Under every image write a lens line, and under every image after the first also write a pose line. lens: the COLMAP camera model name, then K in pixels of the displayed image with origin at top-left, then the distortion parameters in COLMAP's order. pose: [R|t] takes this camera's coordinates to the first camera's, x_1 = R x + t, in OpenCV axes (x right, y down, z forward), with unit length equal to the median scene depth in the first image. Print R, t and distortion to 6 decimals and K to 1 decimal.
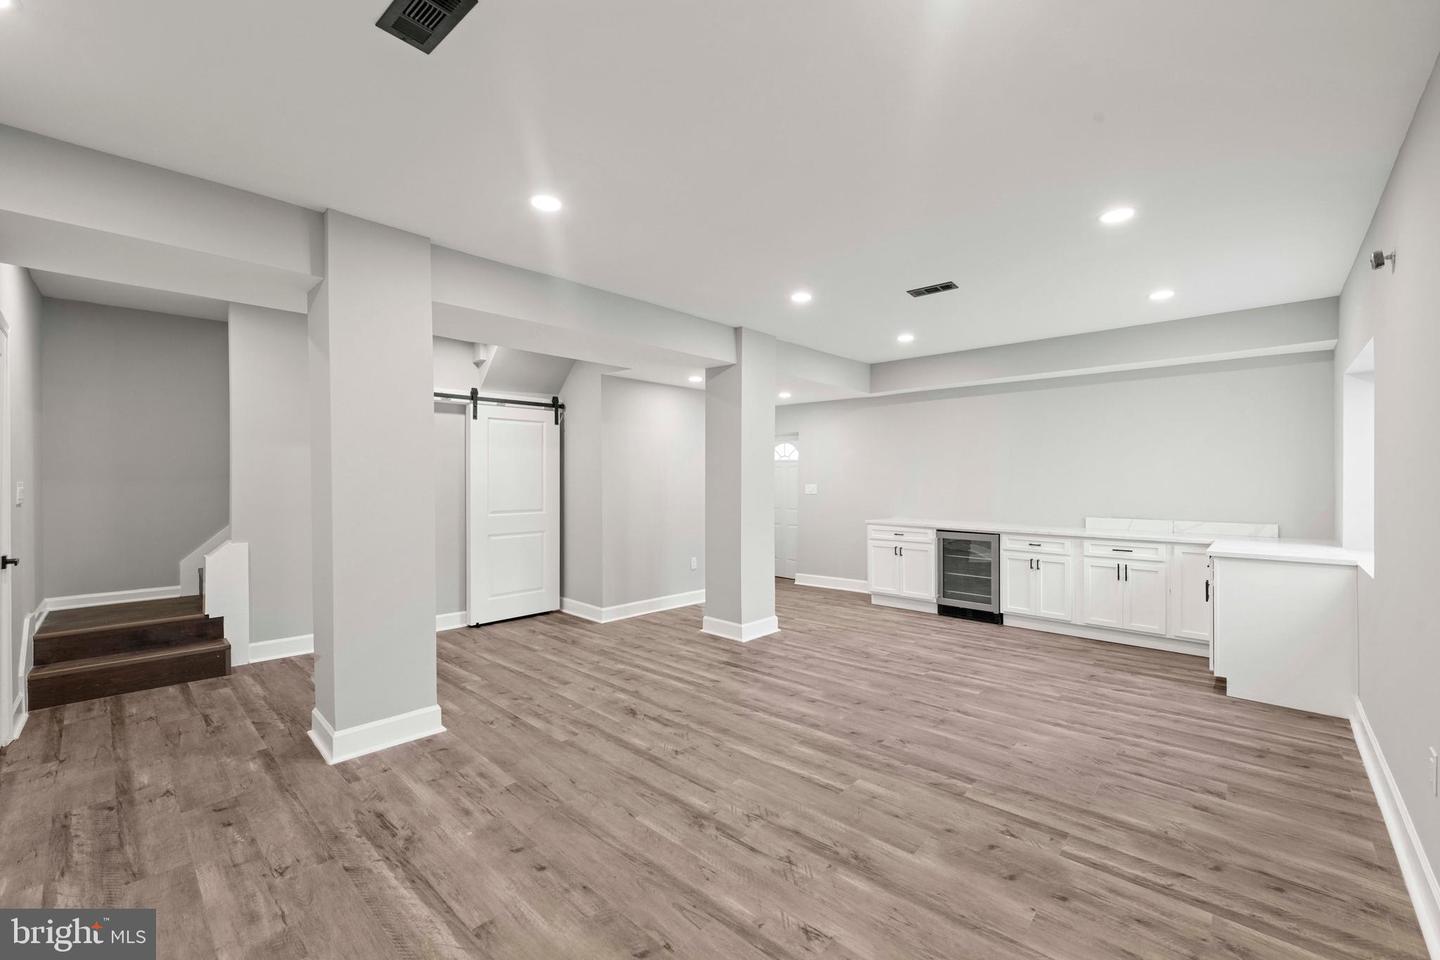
lens RADIAL K [[572.9, 0, 721.0], [0, 572.9, 468.7], [0, 0, 1]] dist [0.000905, -0.000266]
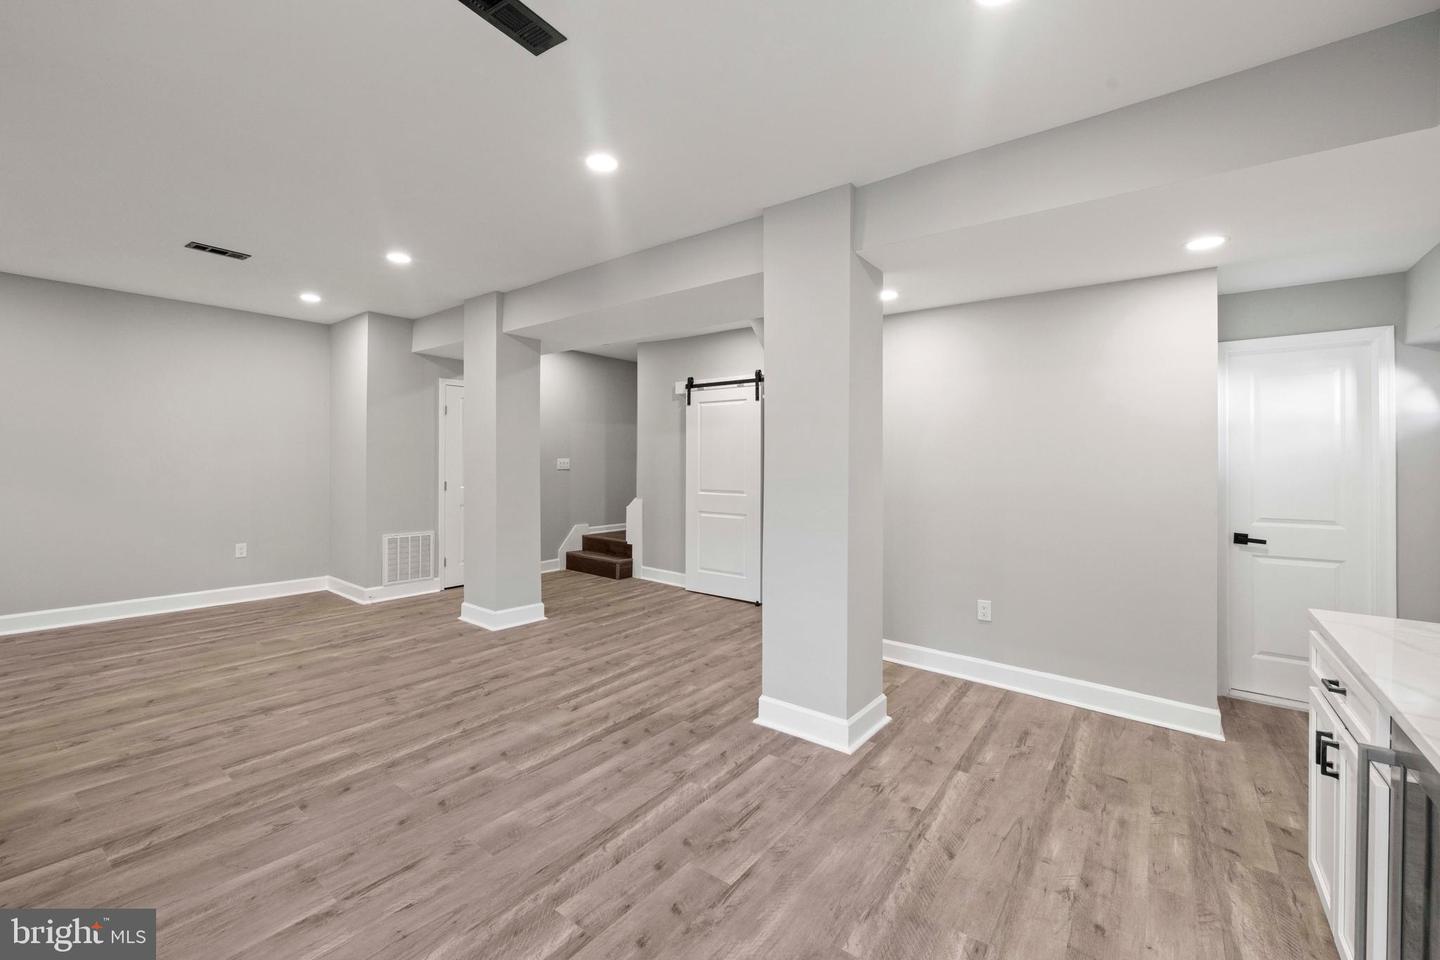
lens RADIAL K [[589.6, 0, 718.7], [0, 589.6, 459.2], [0, 0, 1]] dist [-0.001366, -0.000232]
pose [[0.104652, -0.001732, -0.994507, 1.014910], [0.003533, 0.999993, -0.001370, 0.026557], [0.994503, -0.003371, 0.104657, 1.352794]]
